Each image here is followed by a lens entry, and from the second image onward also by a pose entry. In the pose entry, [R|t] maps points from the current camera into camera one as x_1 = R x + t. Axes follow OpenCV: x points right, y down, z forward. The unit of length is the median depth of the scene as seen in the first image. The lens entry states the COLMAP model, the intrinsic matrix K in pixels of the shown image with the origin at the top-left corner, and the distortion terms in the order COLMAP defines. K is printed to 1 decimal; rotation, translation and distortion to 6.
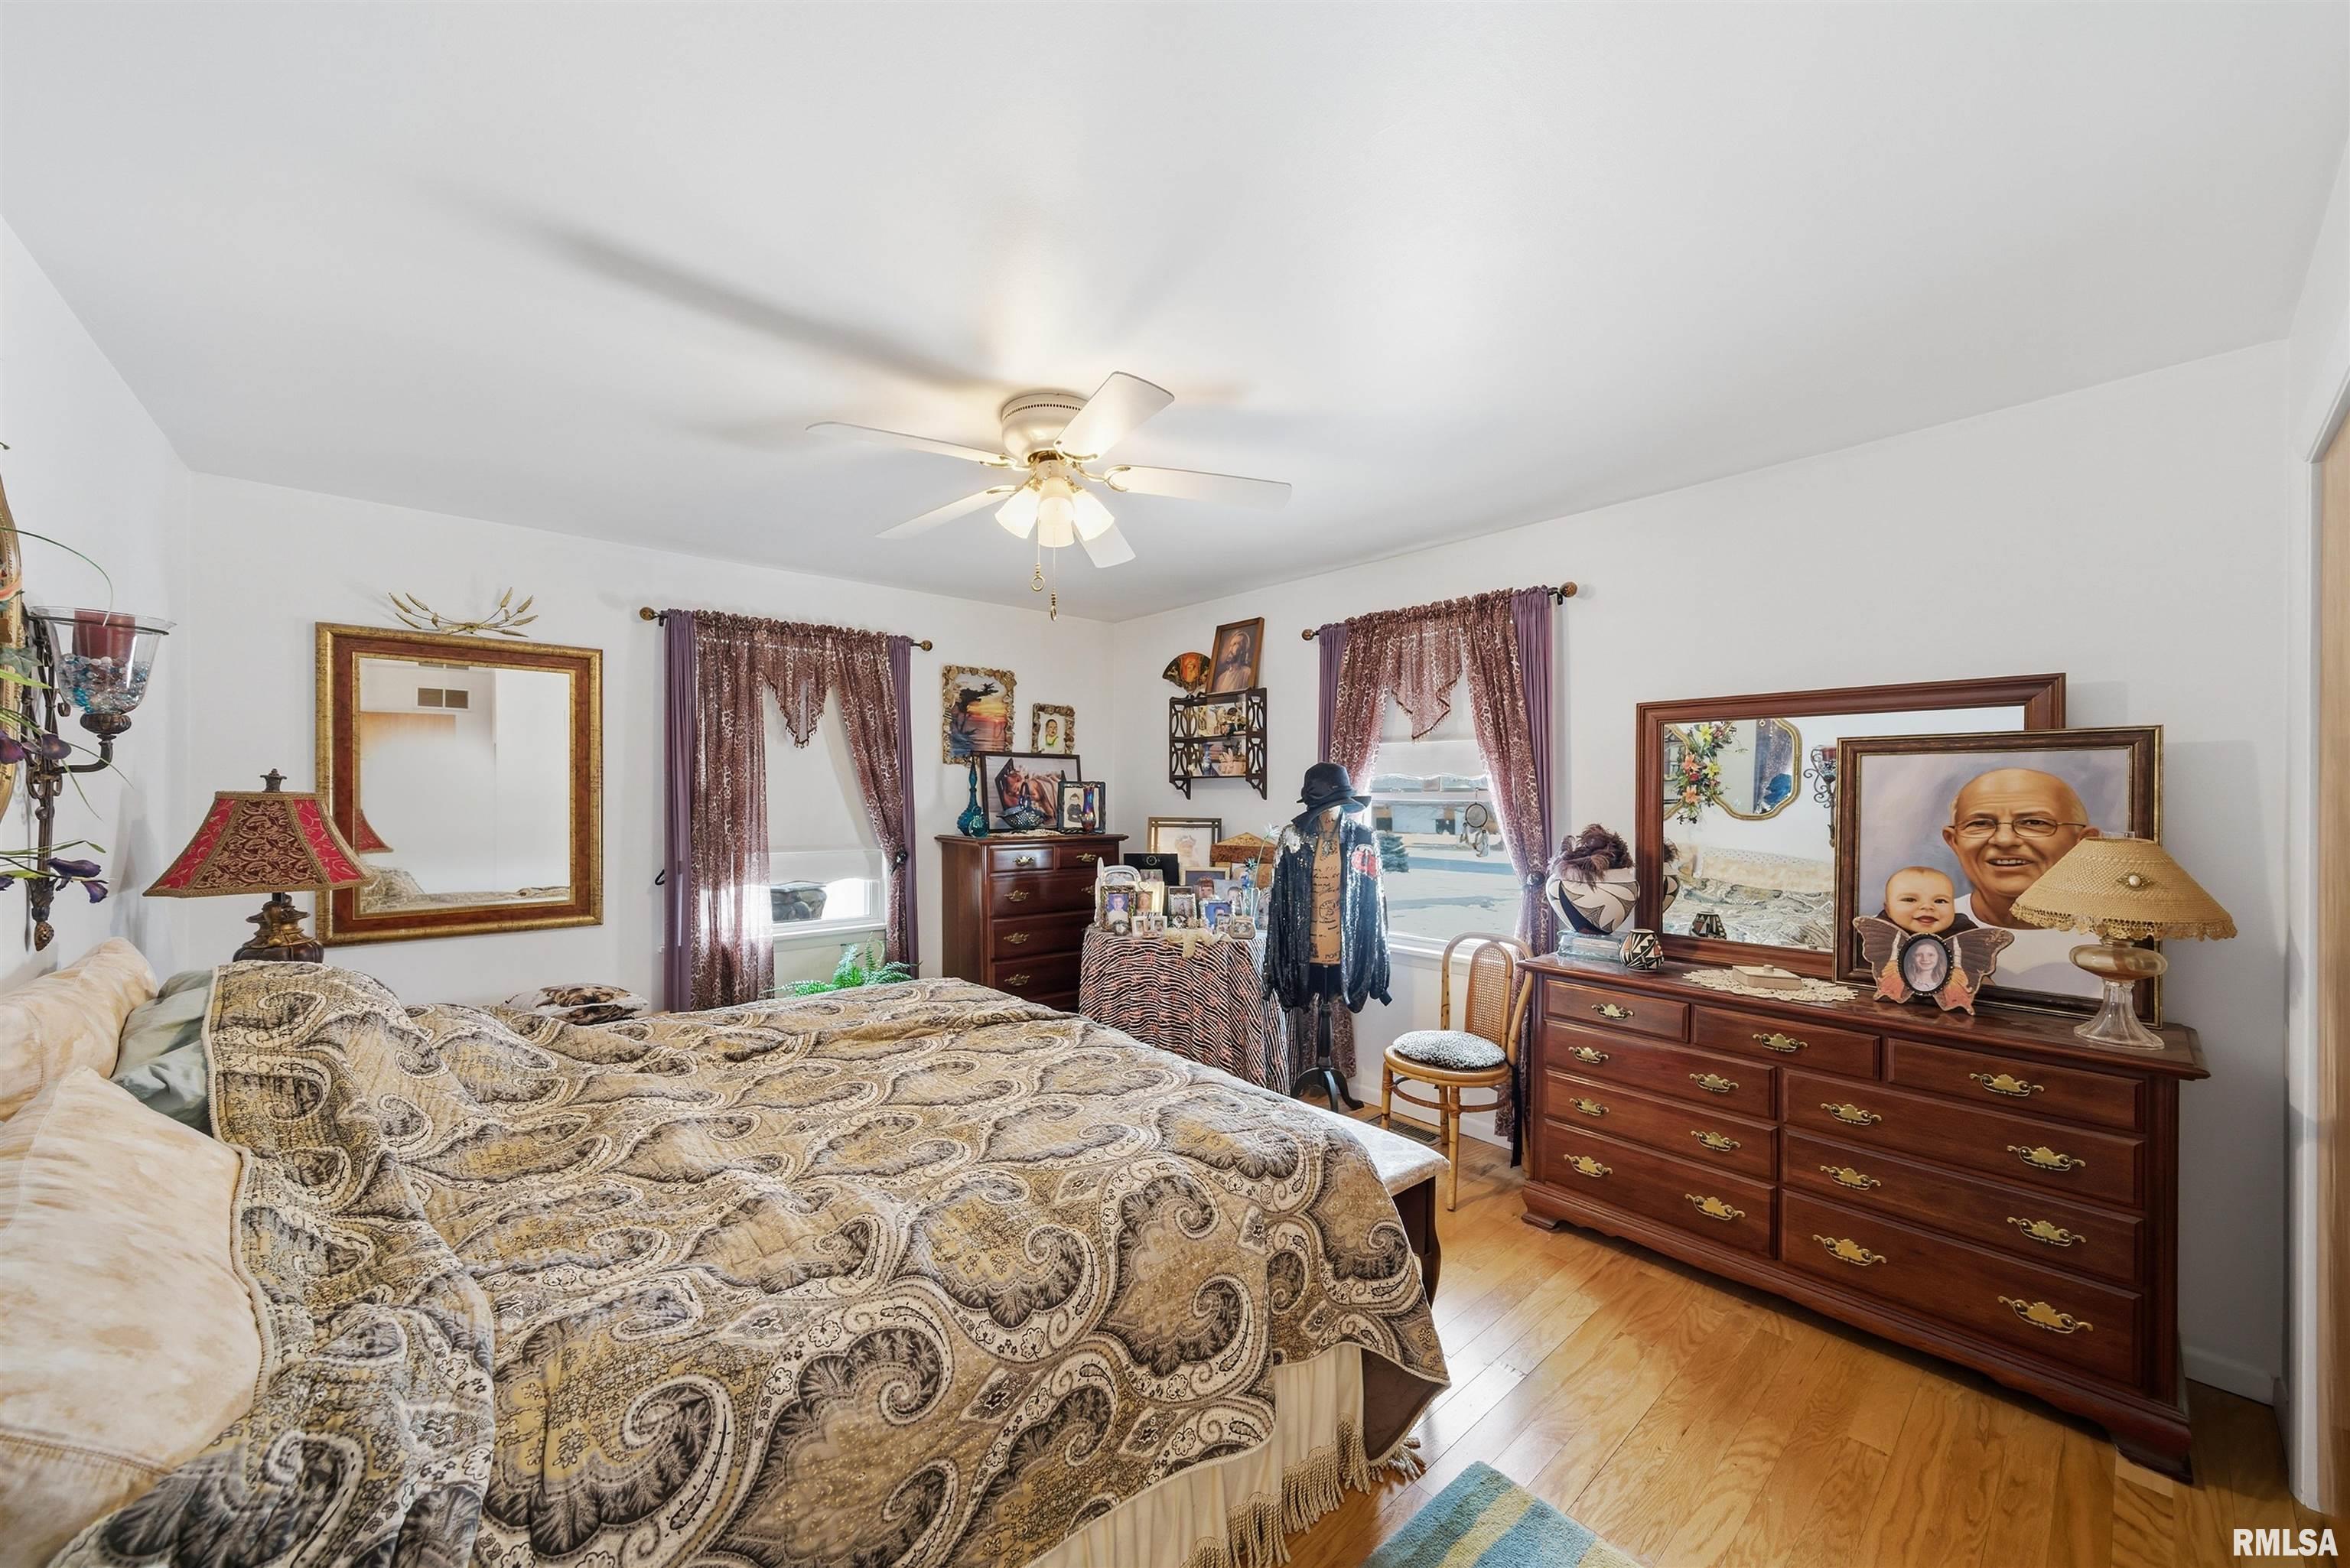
lens RADIAL K [[848.5, 0, 1176.2], [0, 848.5, 808.8], [0, 0, 1]] dist [-0.001061, -0.000023]
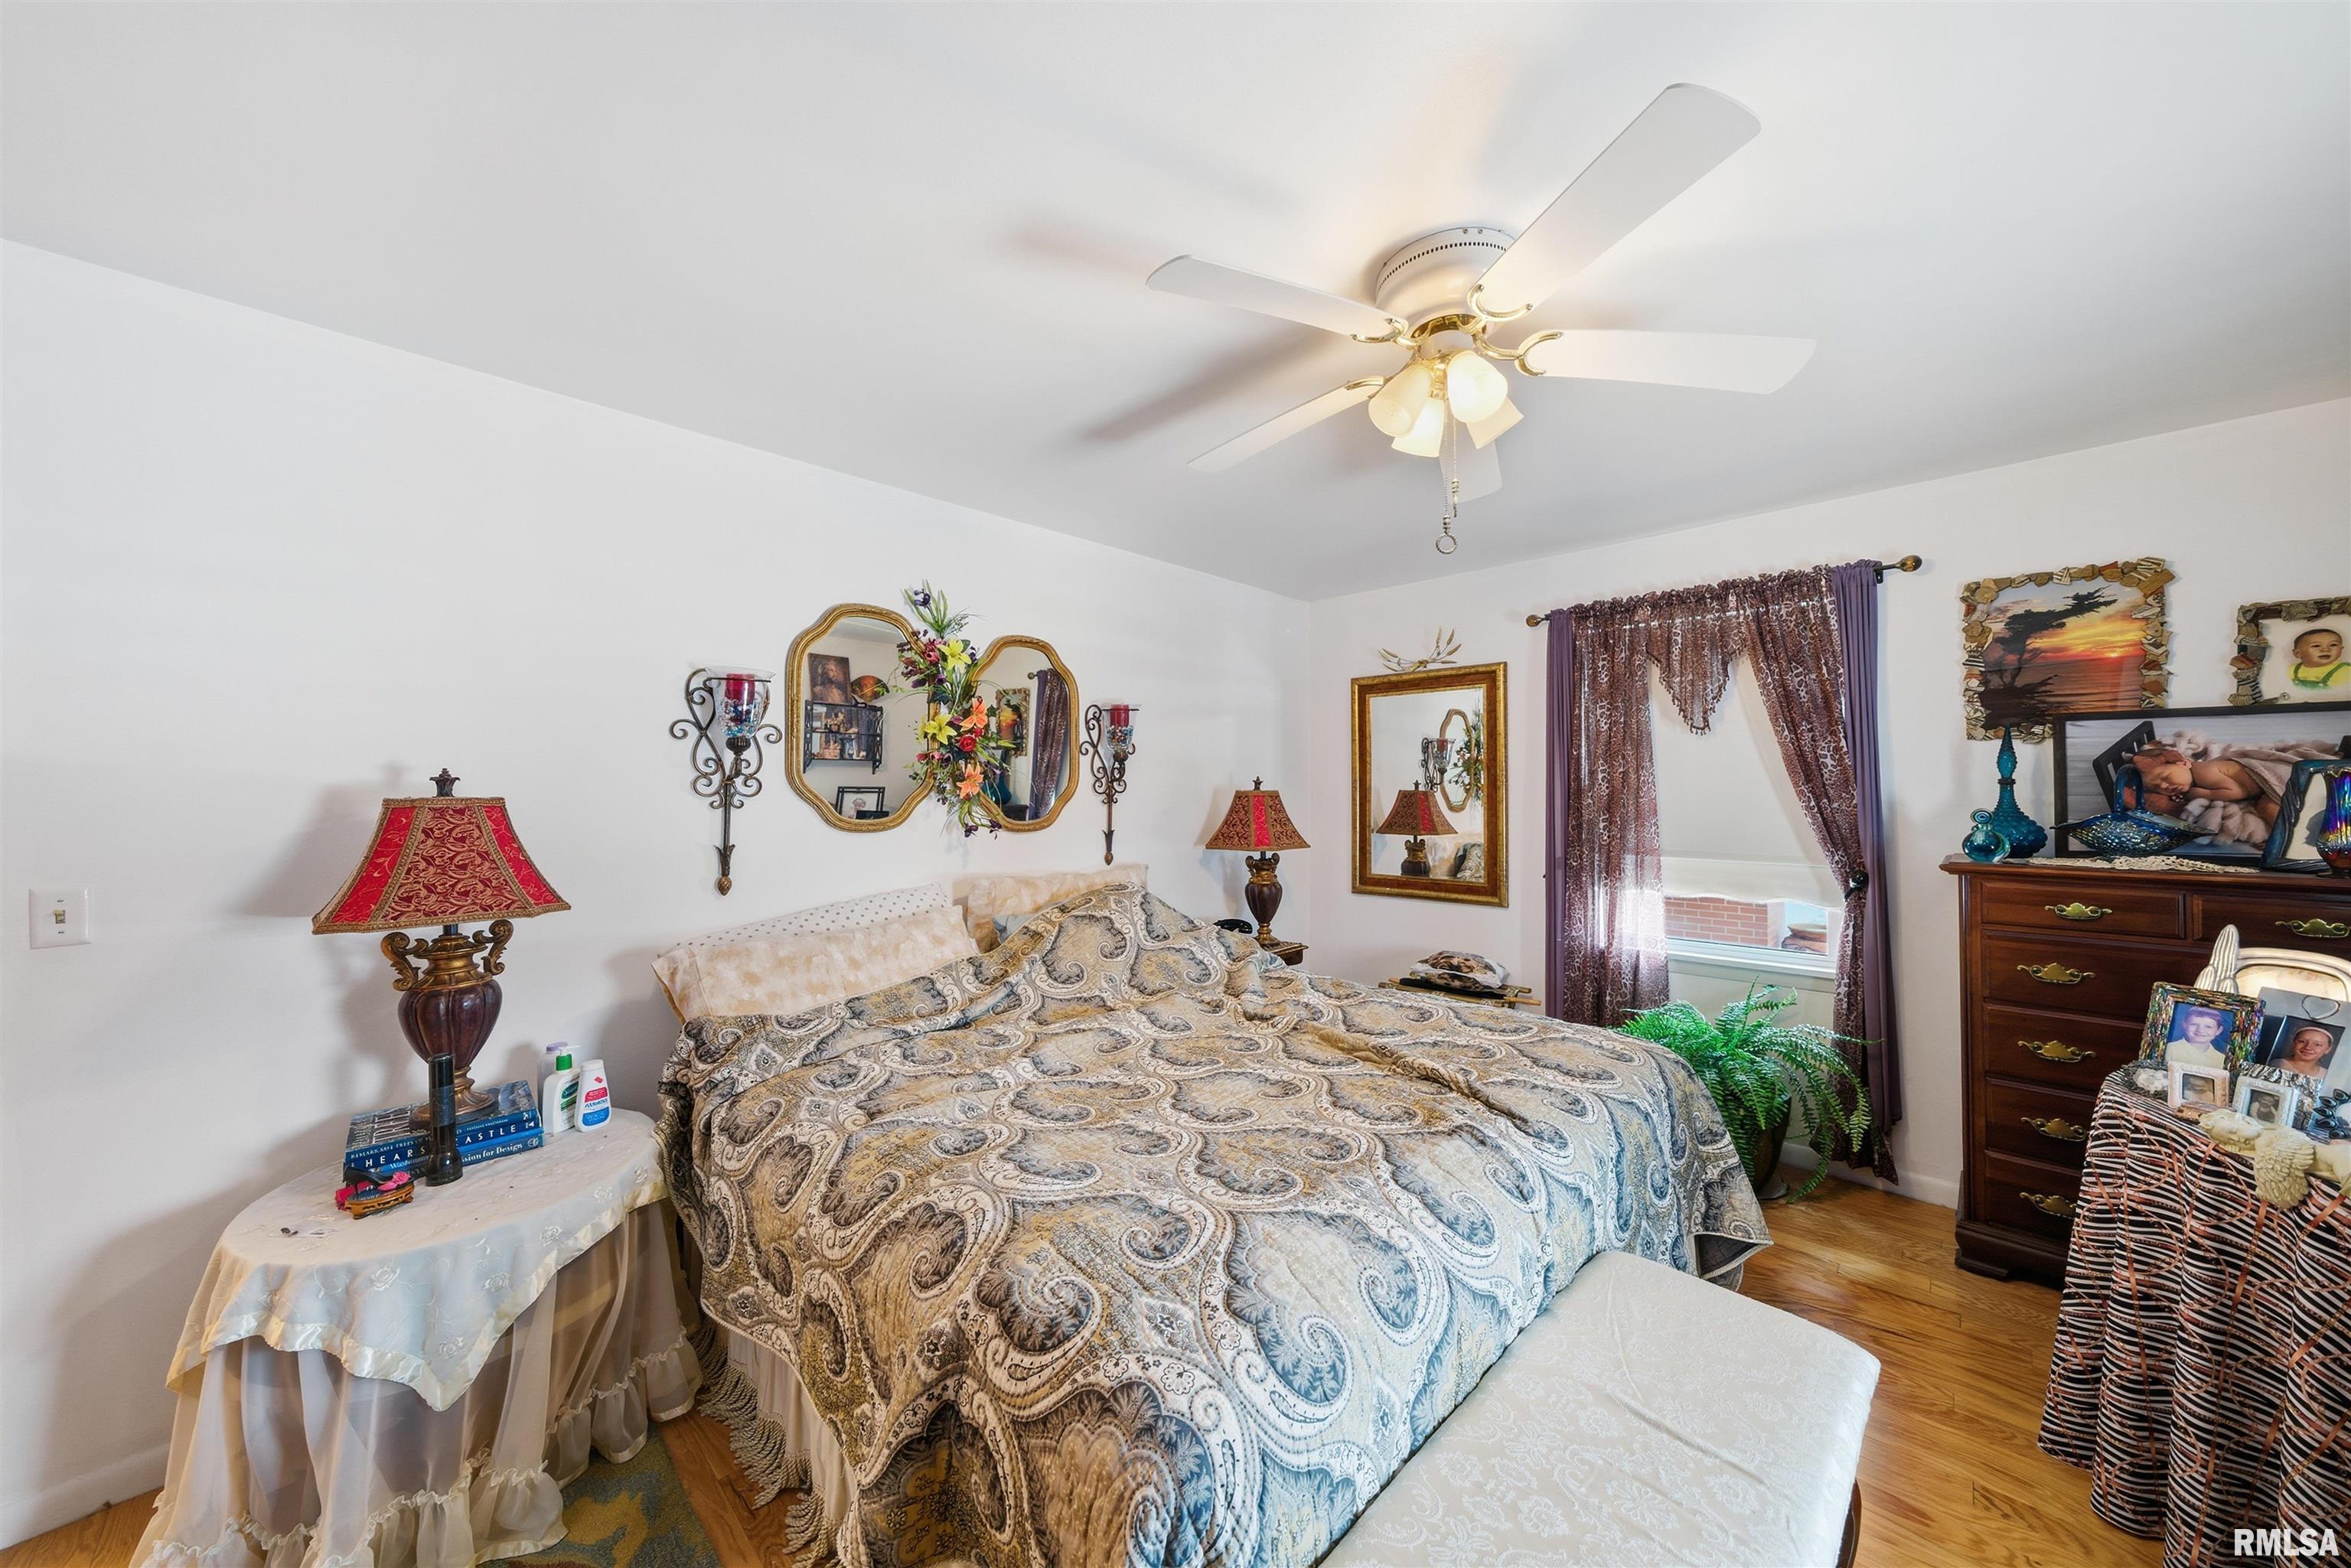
lens RADIAL K [[817.4, 0, 1175.5], [0, 817.4, 784.0], [0, 0, 1]] dist [-0.010081, 0.000046]
pose [[0.074711, -0.011038, -0.997144, 0.318786], [-0.014603, 0.999819, -0.012162, -0.005897], [0.997098, 0.015470, 0.074537, 0.426529]]
